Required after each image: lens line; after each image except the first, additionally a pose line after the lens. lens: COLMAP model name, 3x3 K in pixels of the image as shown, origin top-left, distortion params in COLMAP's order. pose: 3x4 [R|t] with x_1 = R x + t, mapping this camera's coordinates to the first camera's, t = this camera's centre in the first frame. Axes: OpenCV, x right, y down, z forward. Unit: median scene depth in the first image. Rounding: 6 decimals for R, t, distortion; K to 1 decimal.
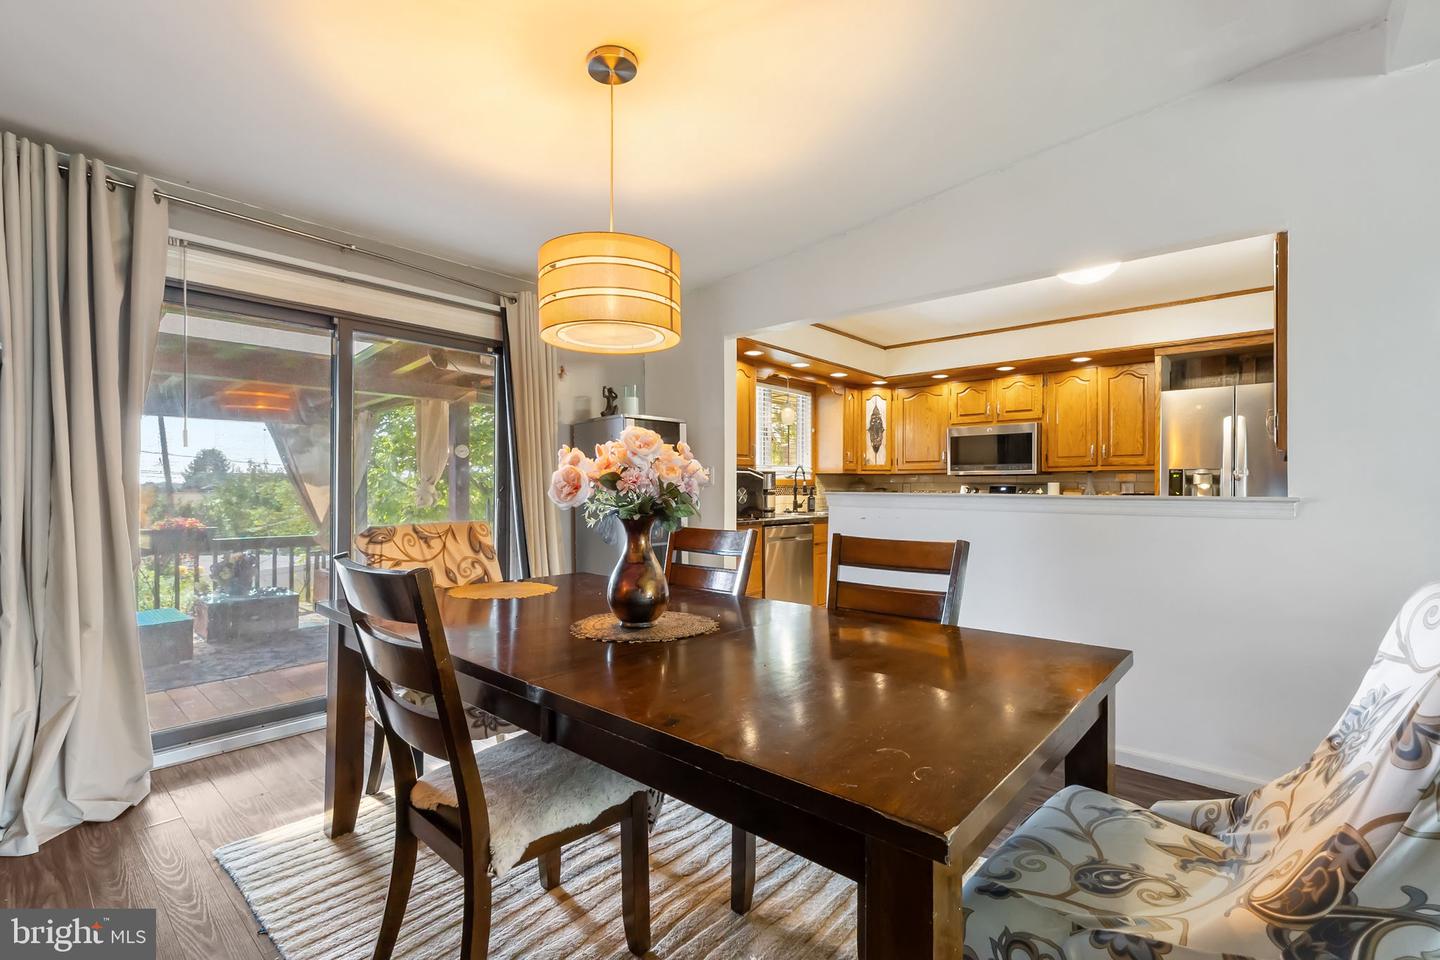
lens RADIAL K [[645.0, 0, 724.4], [0, 645.0, 488.2], [0, 0, 1]] dist [0.003252, 0.000433]
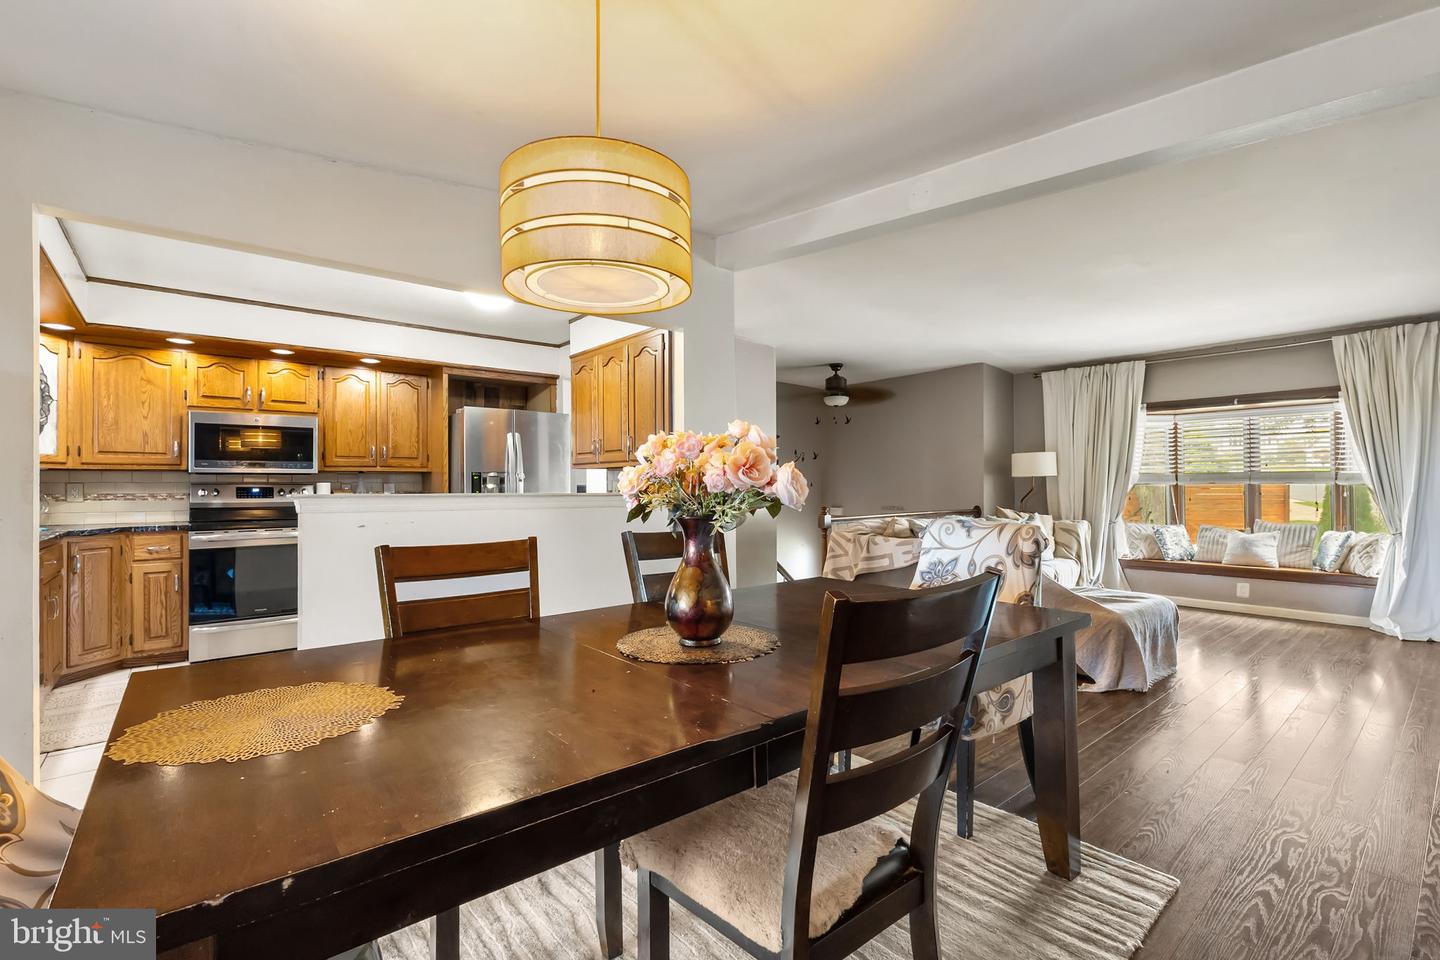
lens RADIAL K [[645.0, 0, 723.9], [0, 645.0, 479.3], [0, 0, 1]] dist [0.003252, 0.000433]
pose [[0.151692, 0.010283, 0.988374, -0.338285], [0.007836, 0.999902, -0.011606, 0.001663], [-0.988397, 0.009506, 0.151597, 0.284950]]
